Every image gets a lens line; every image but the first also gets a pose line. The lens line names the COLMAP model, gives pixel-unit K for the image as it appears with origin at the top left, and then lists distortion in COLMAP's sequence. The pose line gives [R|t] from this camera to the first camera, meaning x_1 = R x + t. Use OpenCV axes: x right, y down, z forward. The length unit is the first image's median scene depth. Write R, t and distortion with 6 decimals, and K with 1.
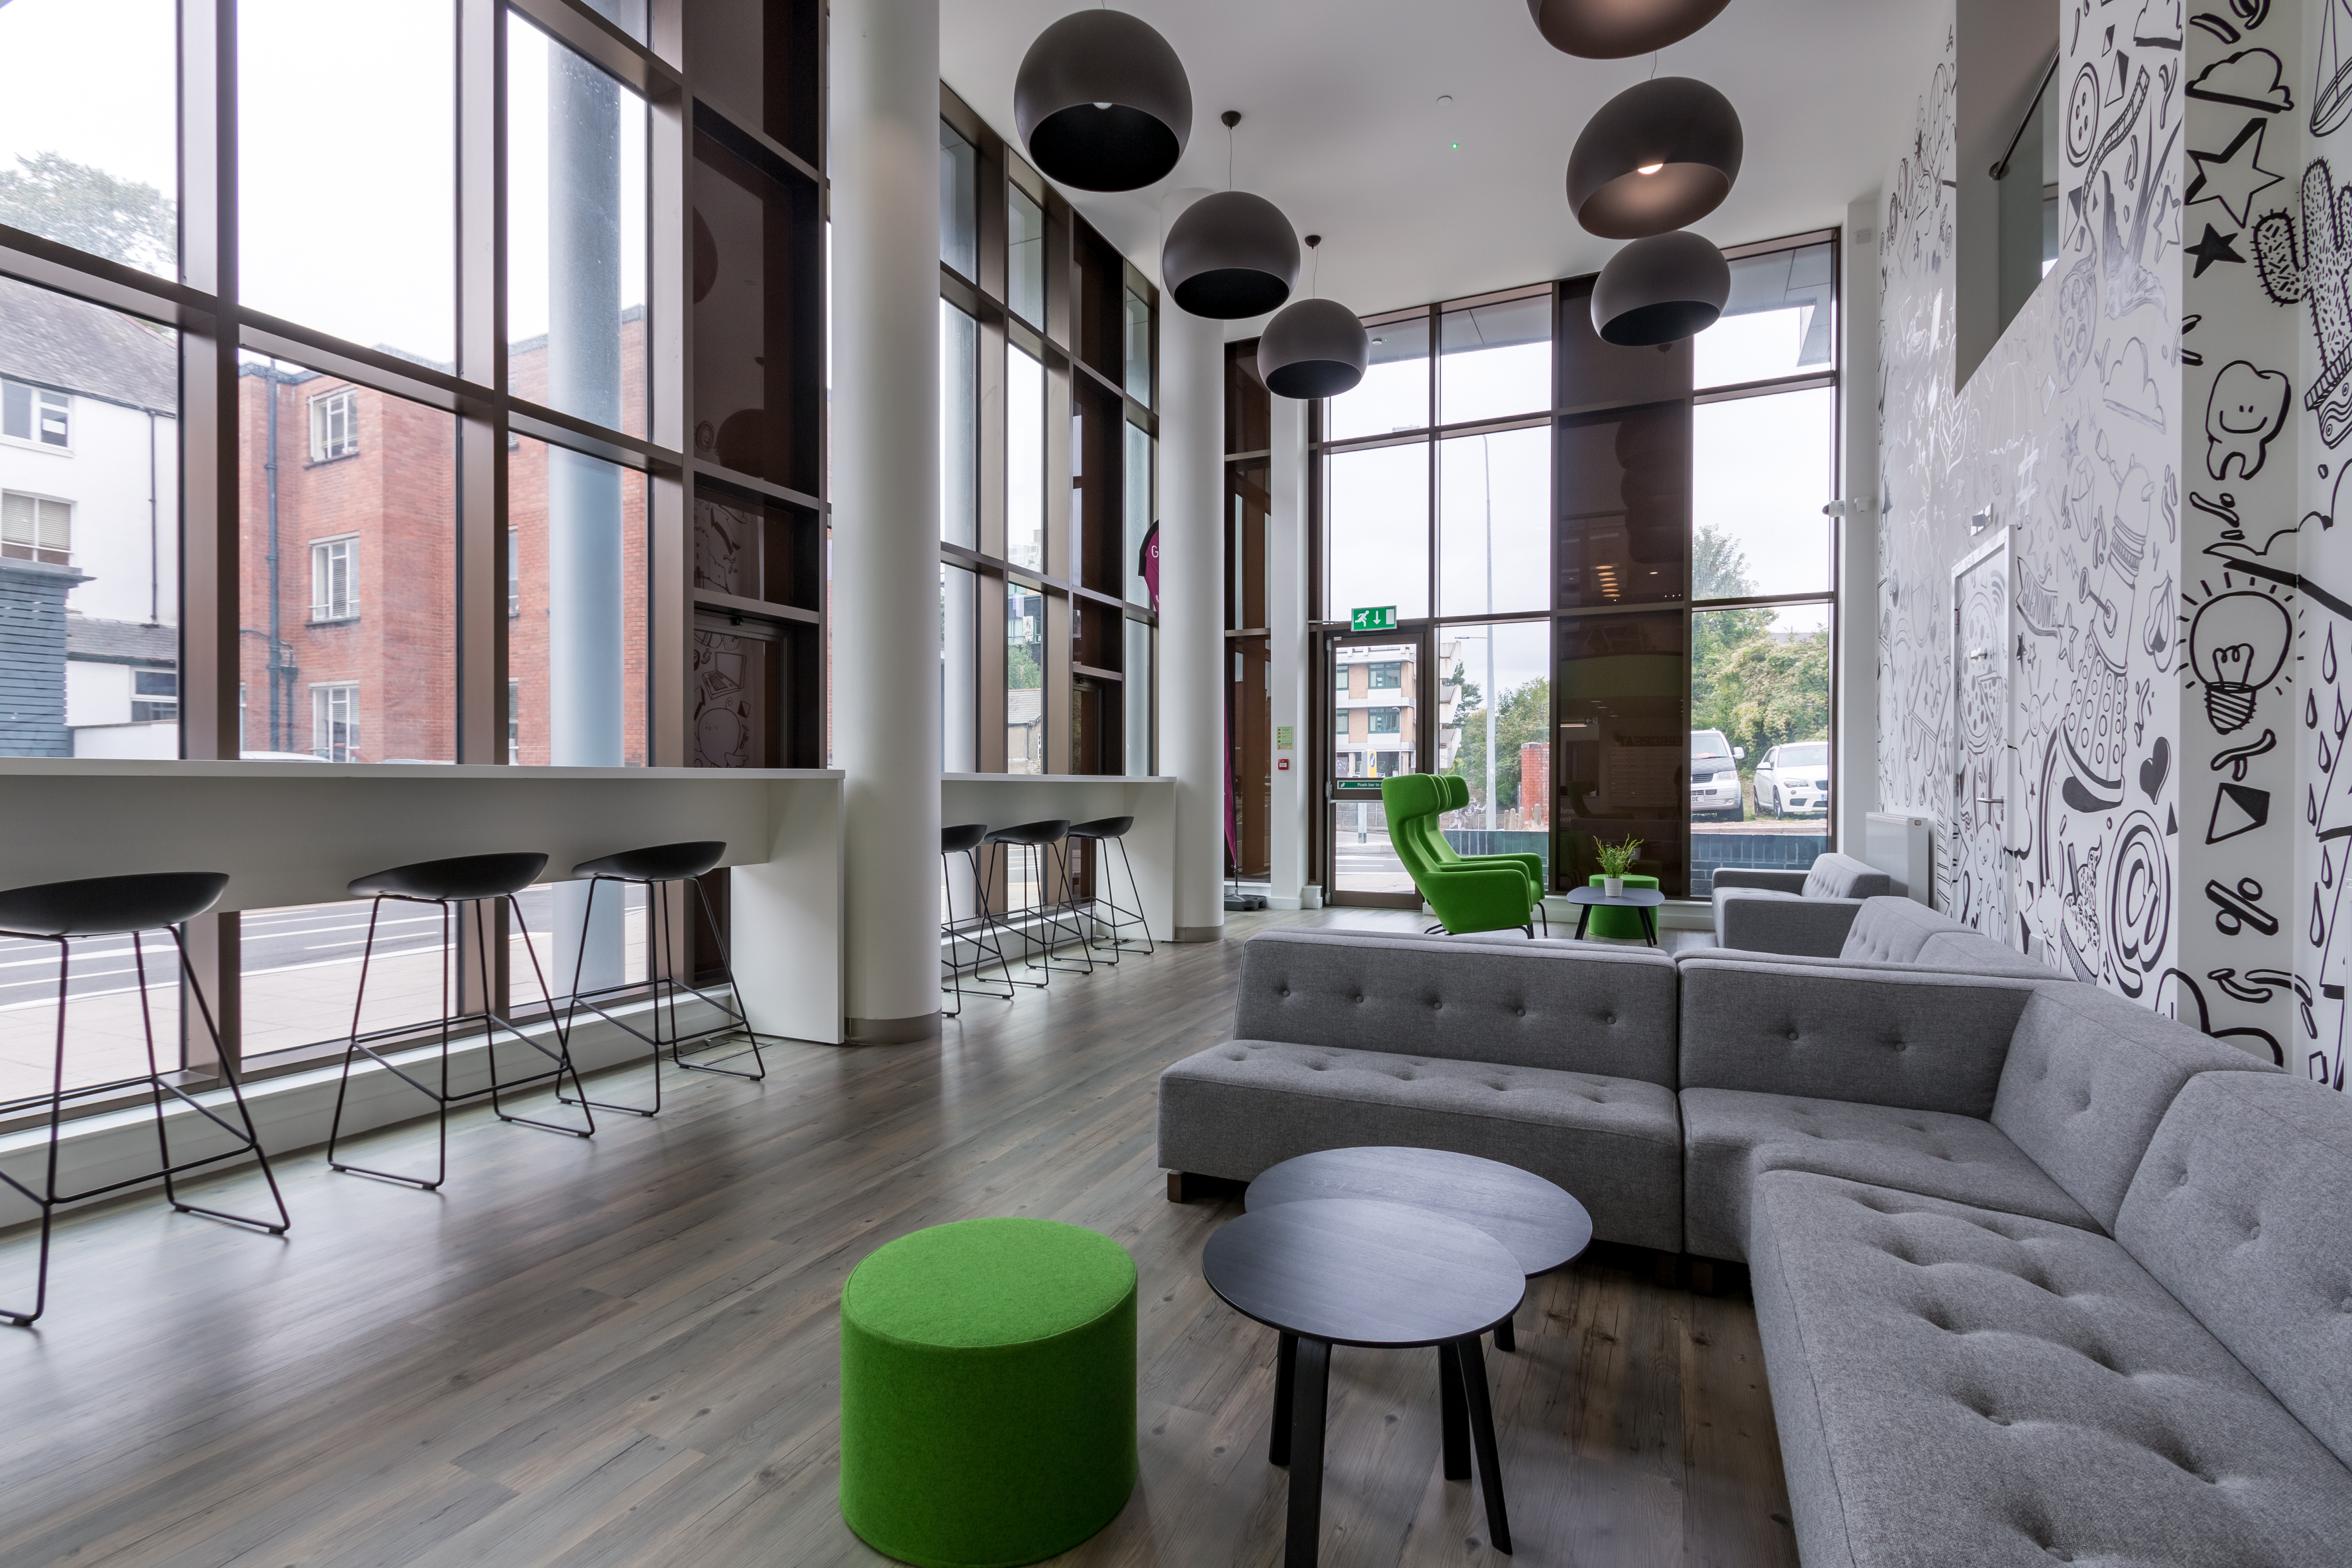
lens RADIAL K [[1072.6, 0, 1175.0], [0, 1072.6, 787.4], [0, 0, 1]] dist [0.001005, -0.000057]
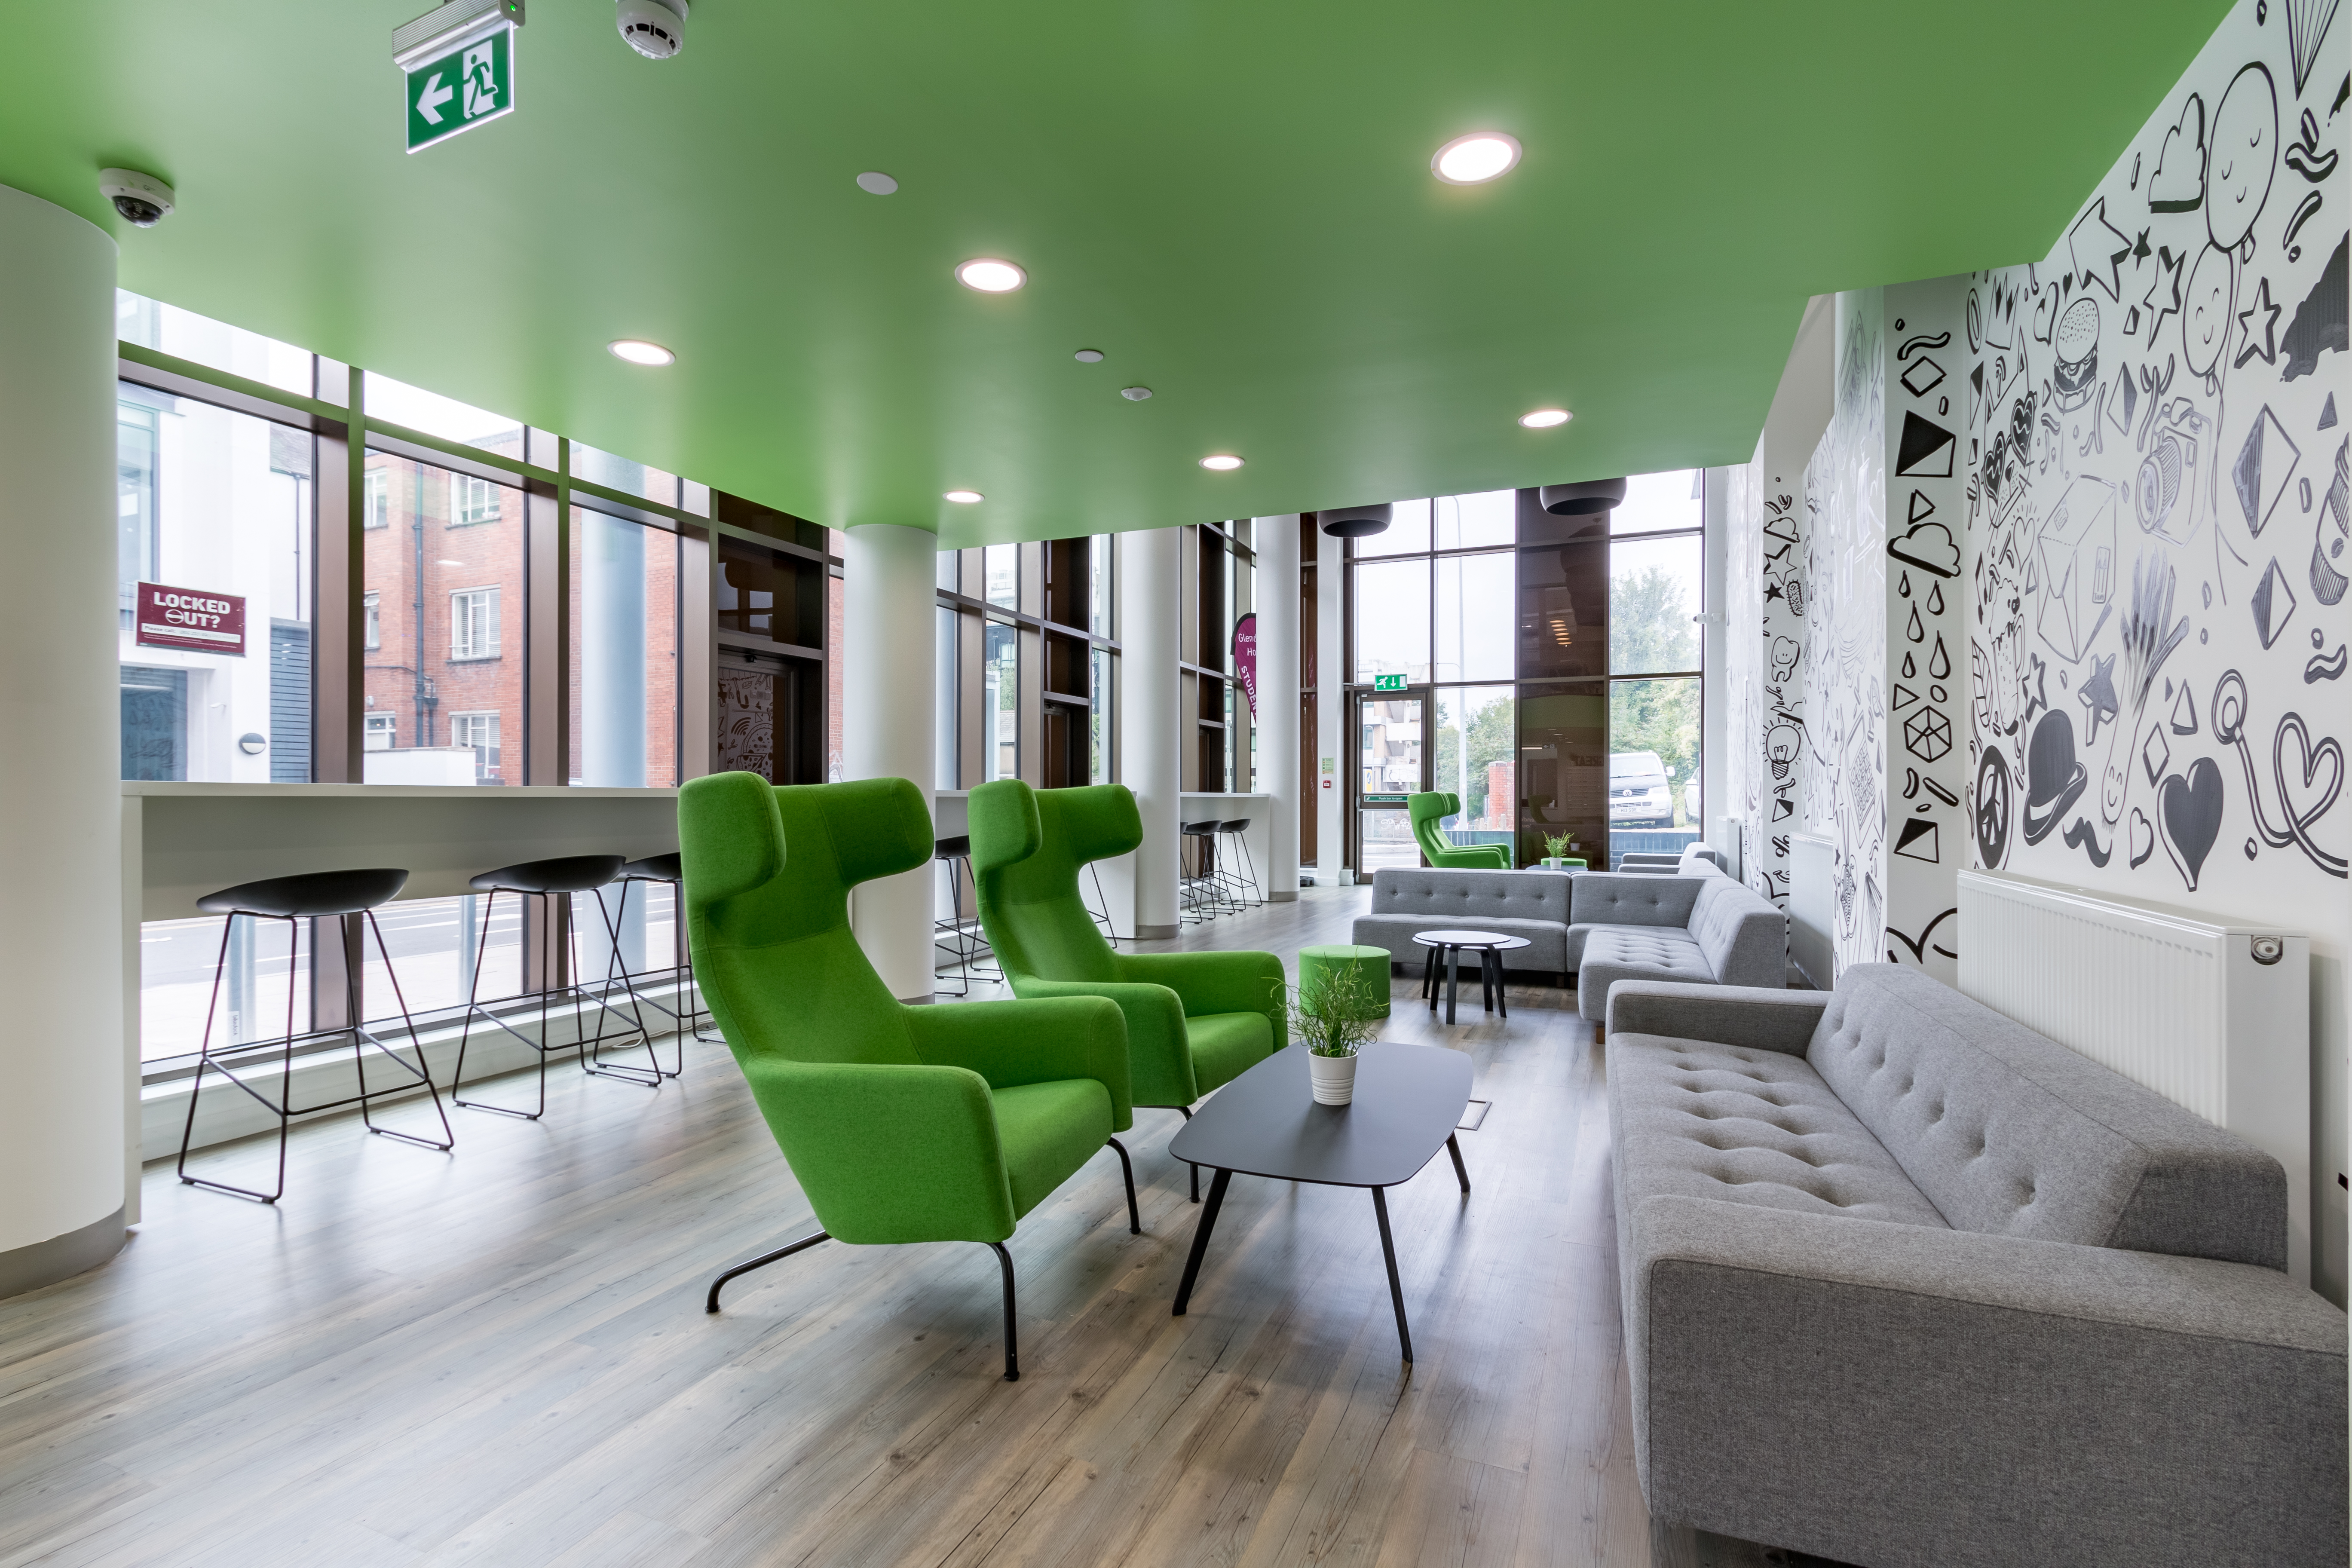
lens RADIAL K [[1060.4, 0, 1130.6], [0, 1060.4, 797.3], [0, 0, 1]] dist [-0.000194, -0.000316]
pose [[0.999956, -0.000946, -0.009367, -0.151041], [0.000921, 0.999996, -0.002700, -0.000554], [0.009369, 0.002691, 0.999952, -0.424423]]
